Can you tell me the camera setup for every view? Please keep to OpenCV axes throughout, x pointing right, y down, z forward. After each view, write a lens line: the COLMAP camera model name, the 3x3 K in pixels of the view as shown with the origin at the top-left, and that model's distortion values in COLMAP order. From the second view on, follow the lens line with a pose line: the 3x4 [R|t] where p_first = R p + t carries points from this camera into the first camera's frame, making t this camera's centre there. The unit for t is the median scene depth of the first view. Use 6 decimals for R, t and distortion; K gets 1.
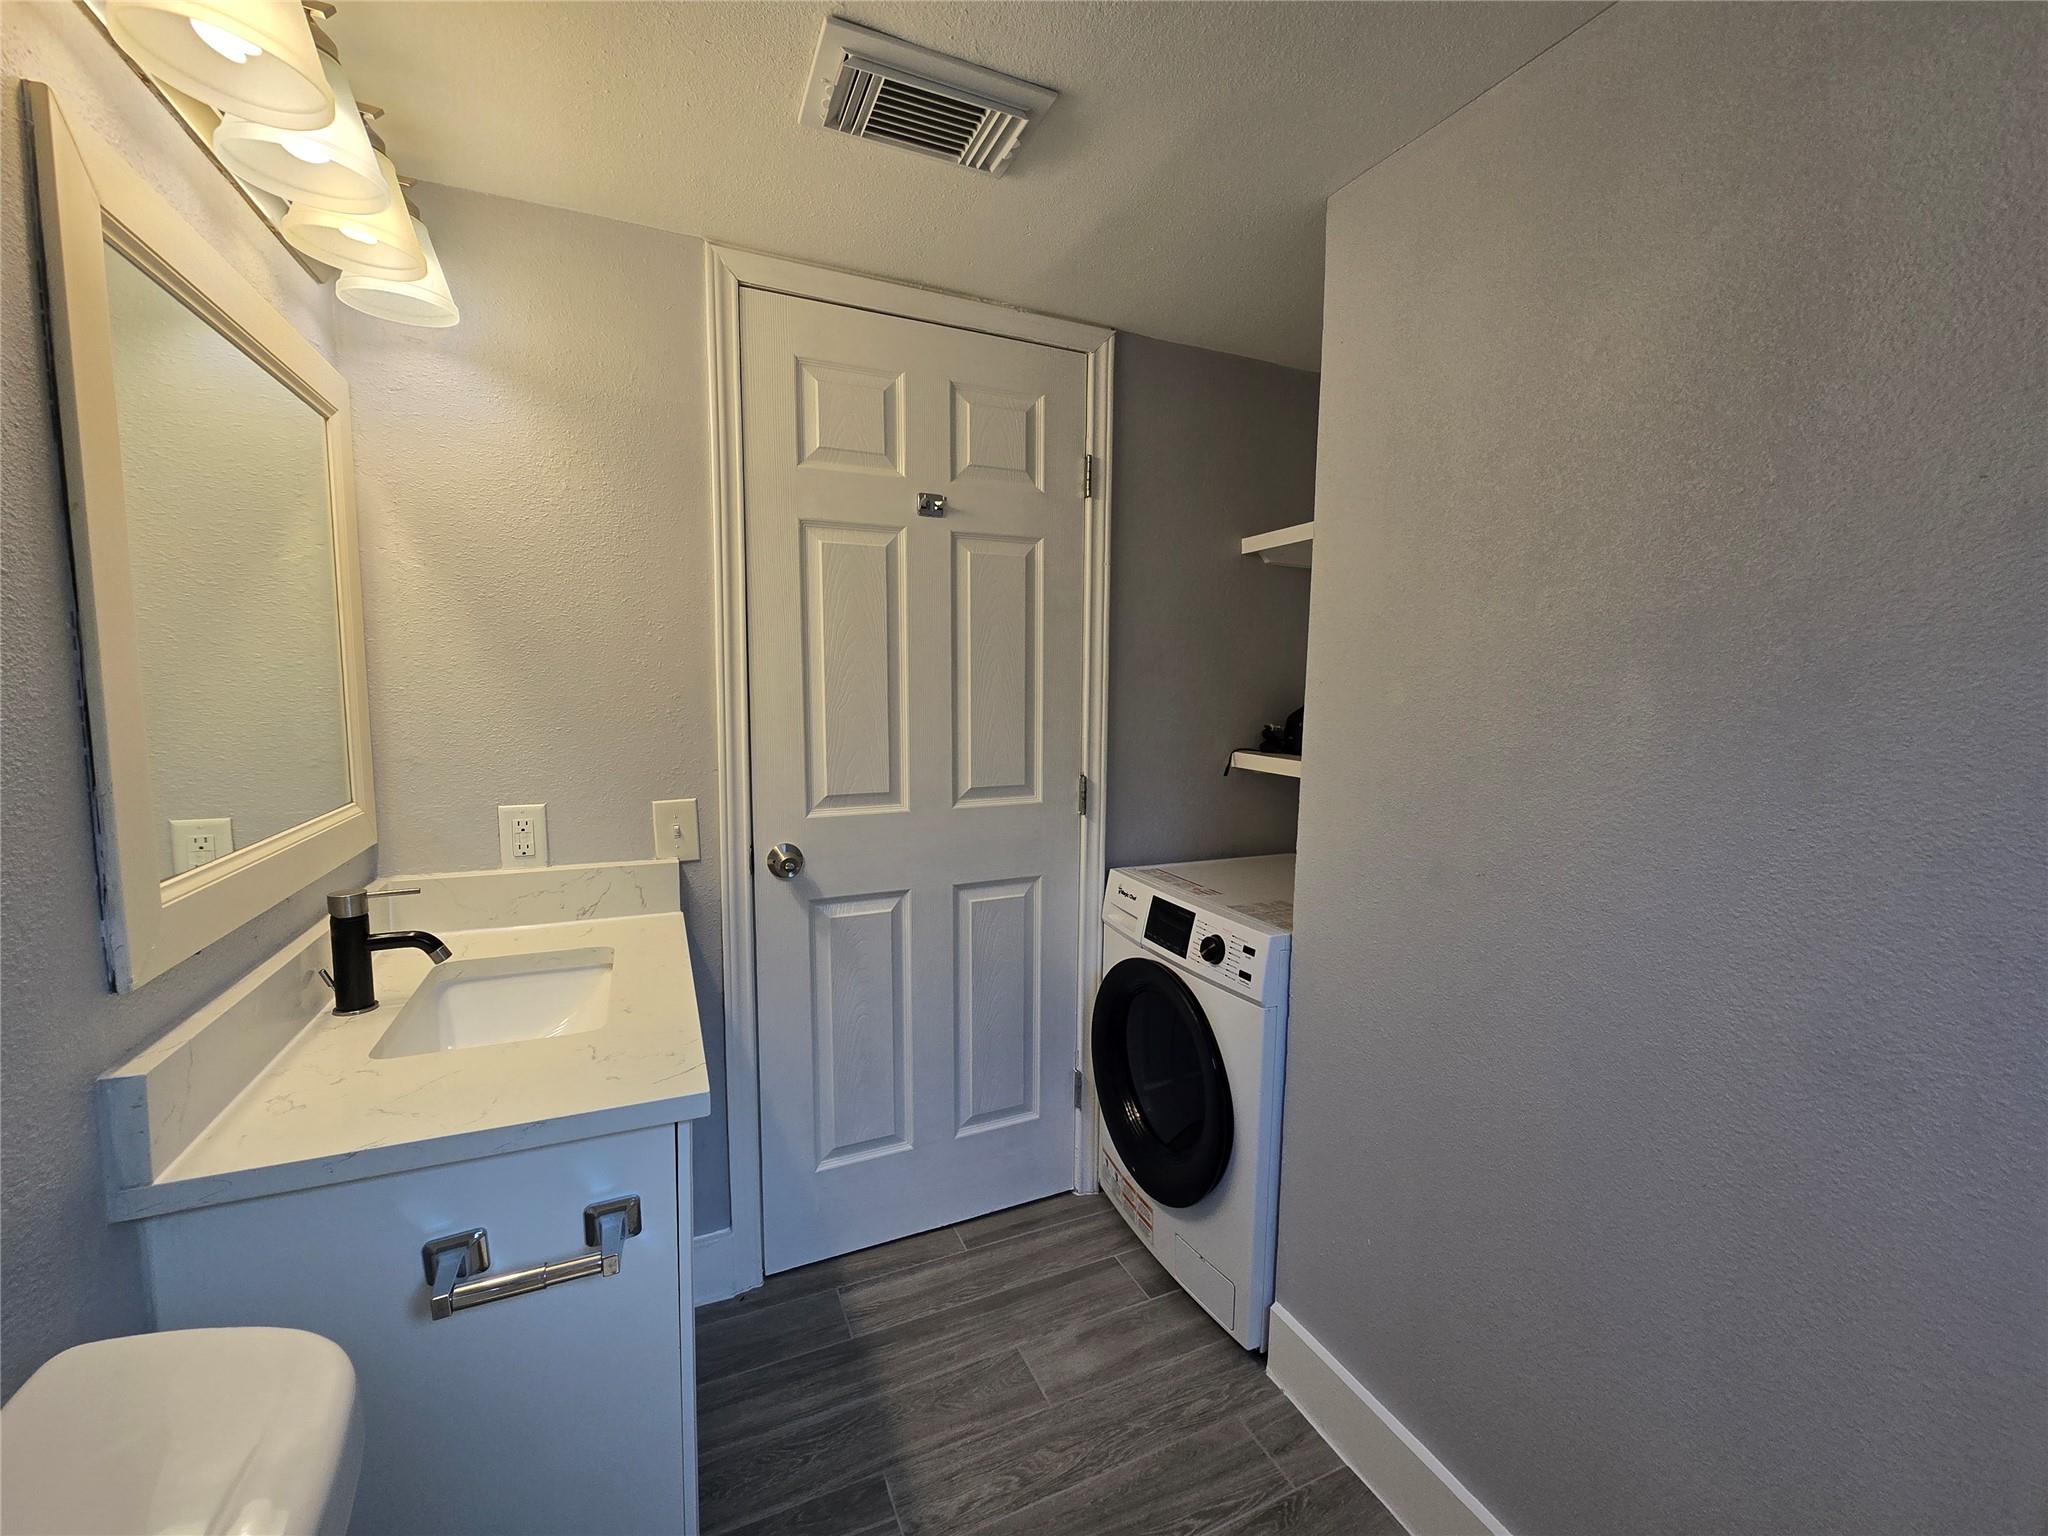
lens RADIAL K [[834.7, 0, 1028.9], [0, 834.7, 769.1], [0, 0, 1]] dist [-0.003002, -0.000008]
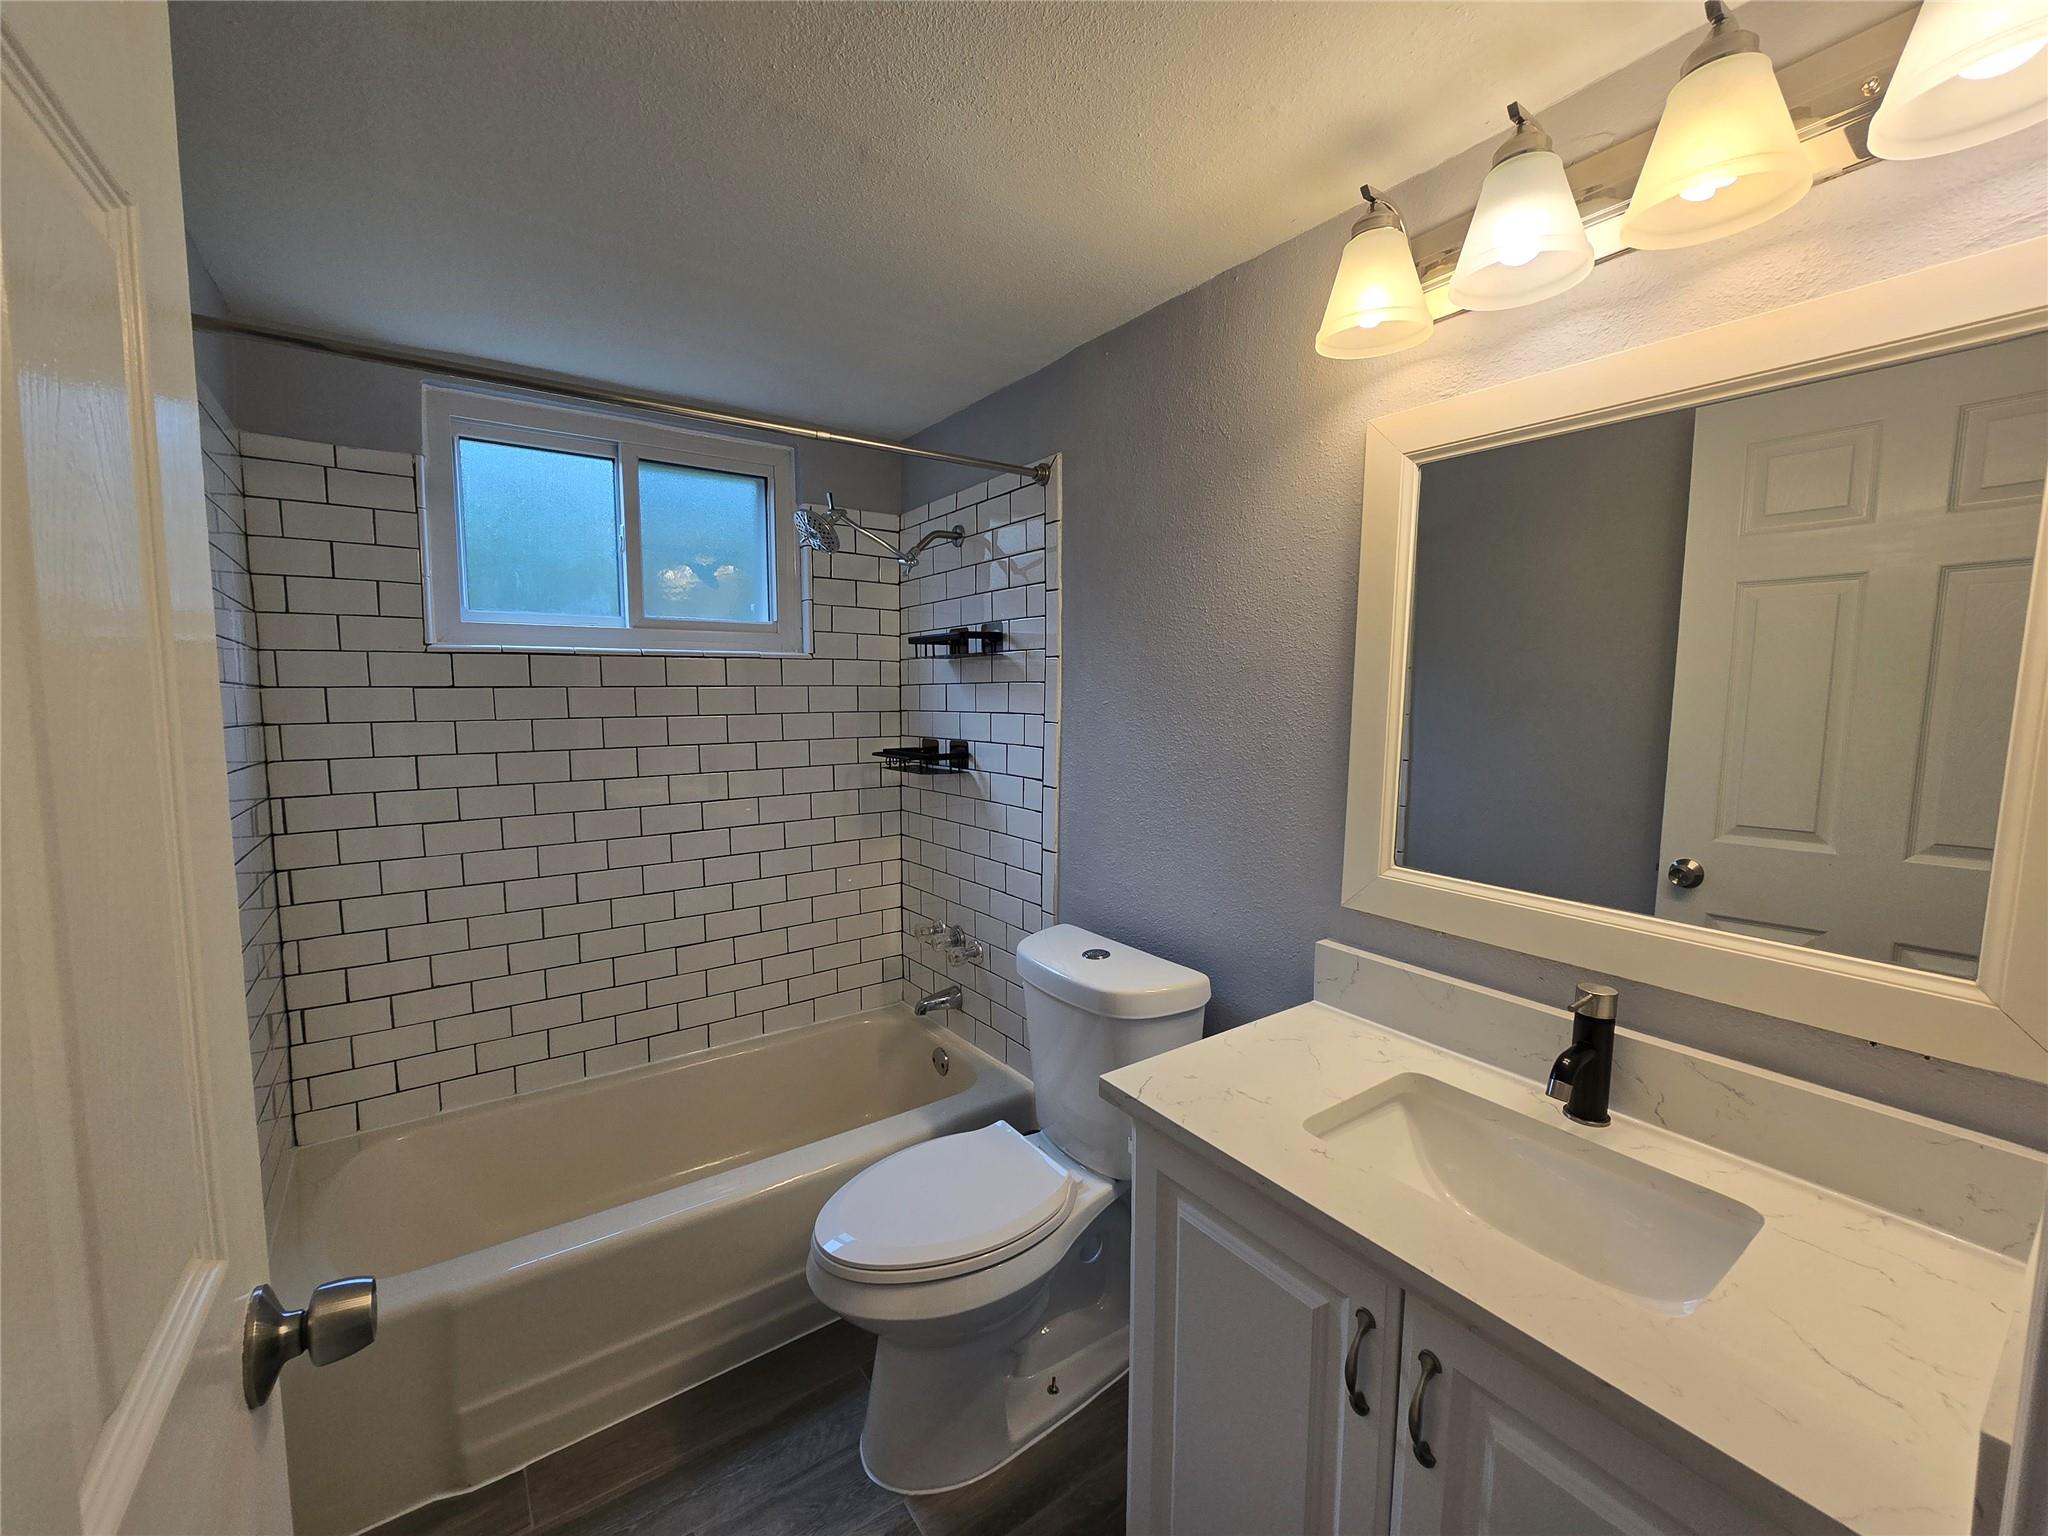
lens RADIAL K [[834.7, 0, 1028.9], [0, 834.7, 769.1], [0, 0, 1]] dist [-0.003002, -0.000008]
pose [[-0.982218, -0.006612, -0.187626, -0.028063], [-0.044956, 0.978588, 0.200859, -0.157219], [0.182280, 0.205722, -0.961484, 1.115799]]
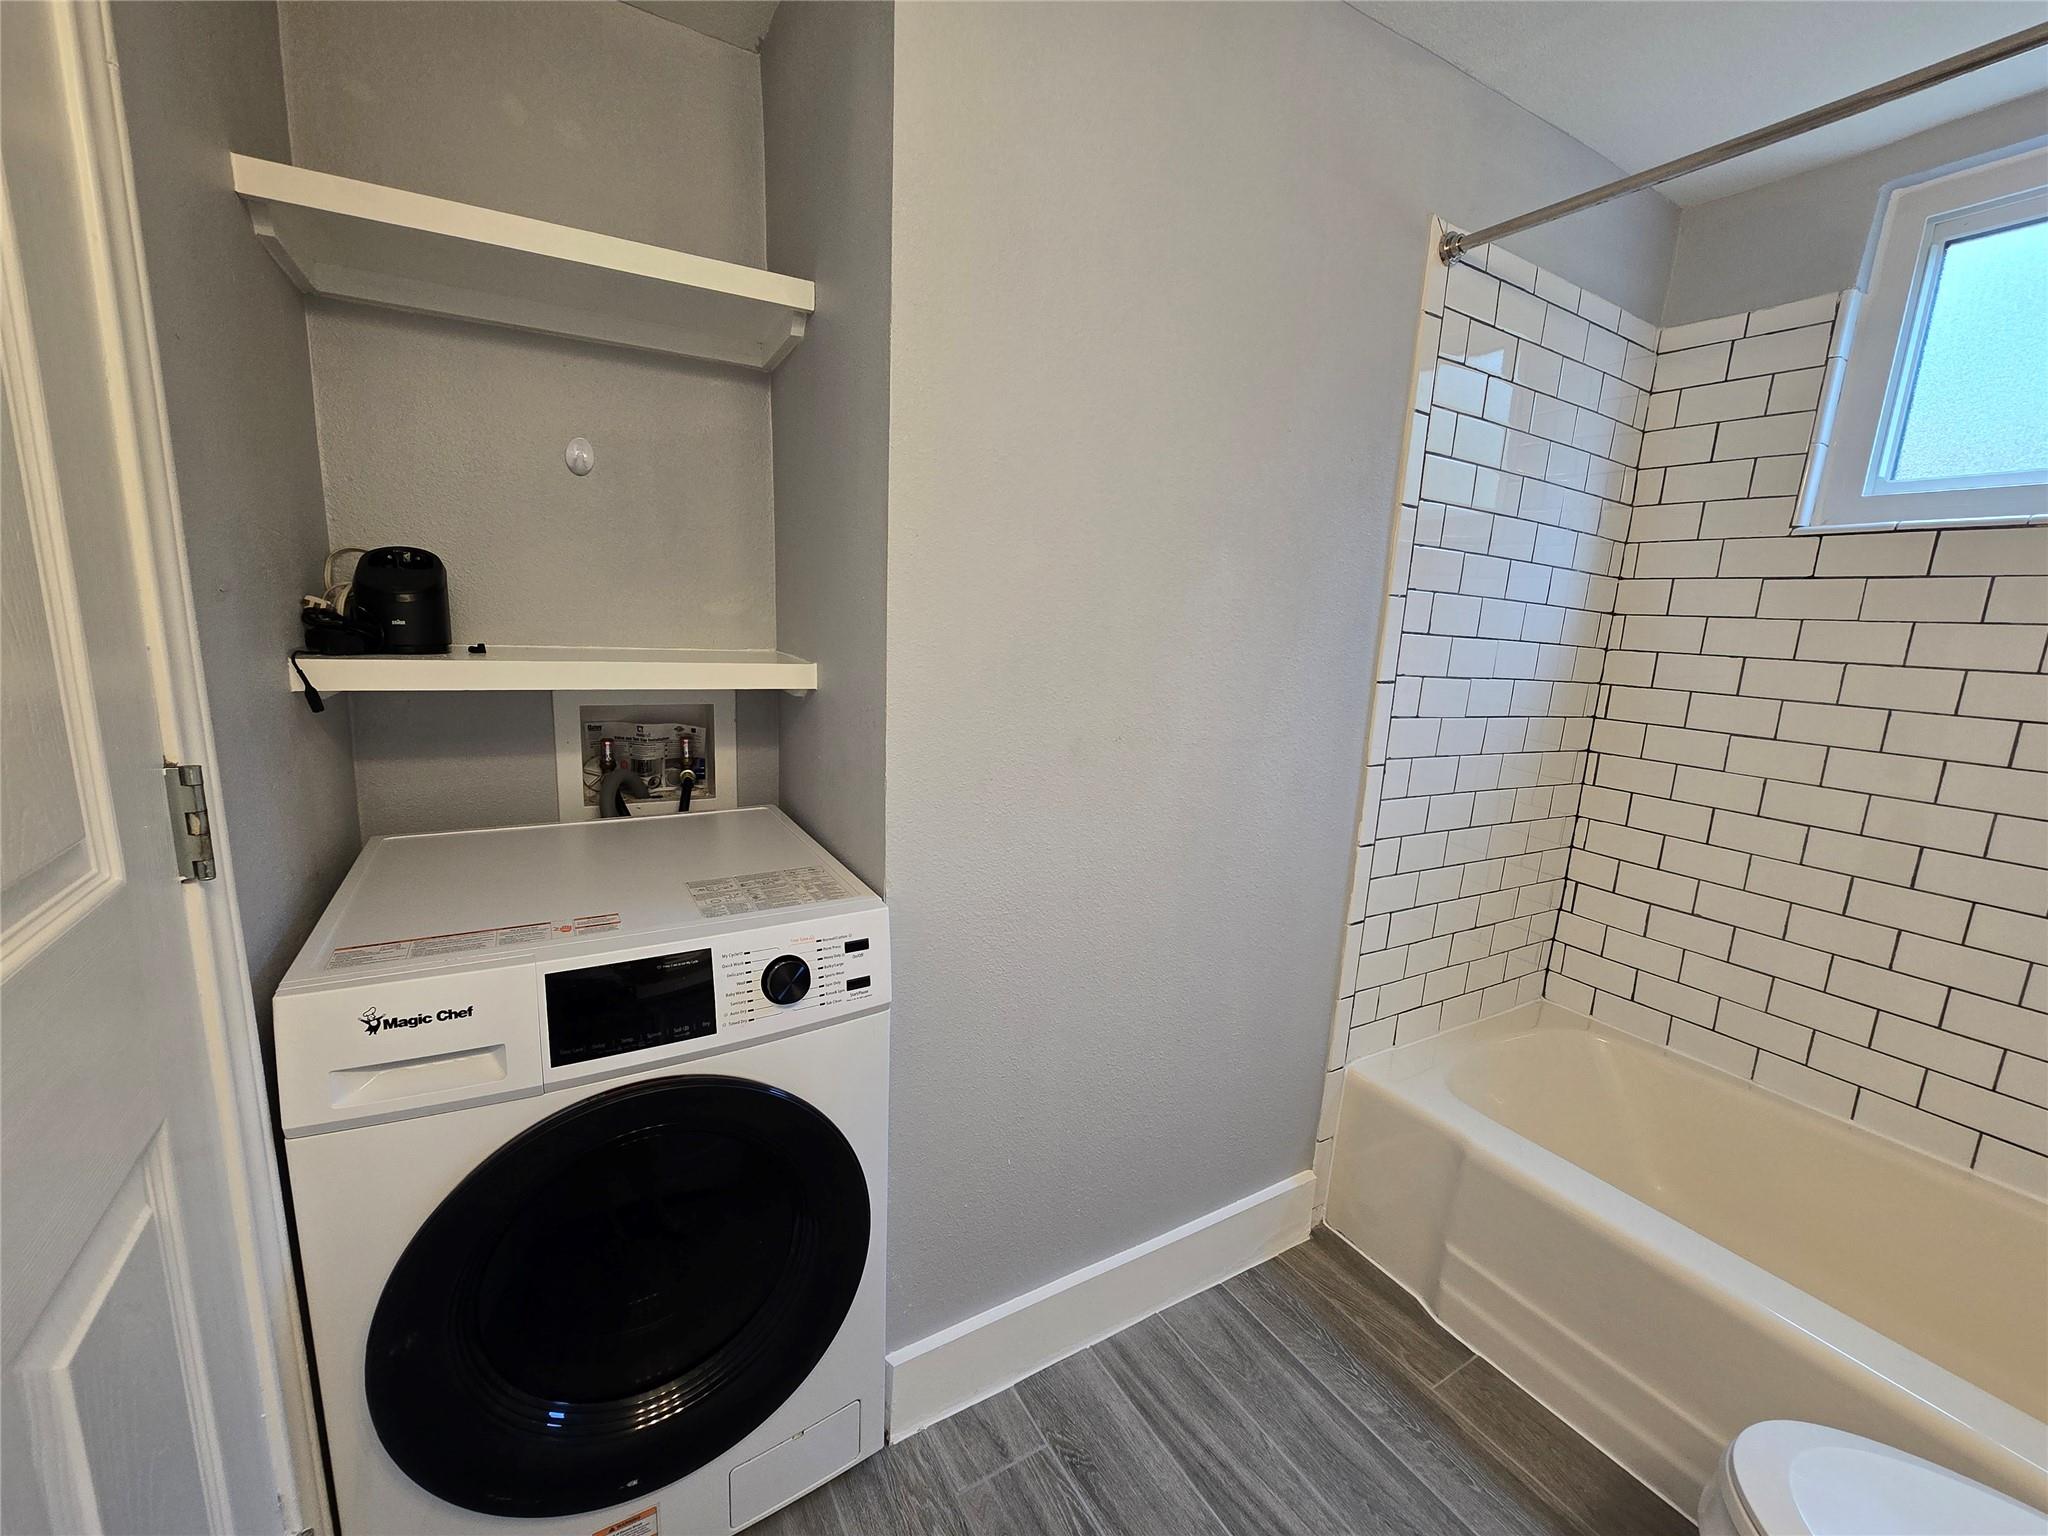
lens RADIAL K [[841.7, 0, 1031.9], [0, 841.7, 768.6], [0, 0, 1]] dist [-0.002089, 0.000366]
pose [[-0.108762, -0.210761, 0.971468, -0.334270], [0.058047, 0.974252, 0.217863, -0.050447], [-0.992372, 0.080086, -0.093728, 0.829343]]
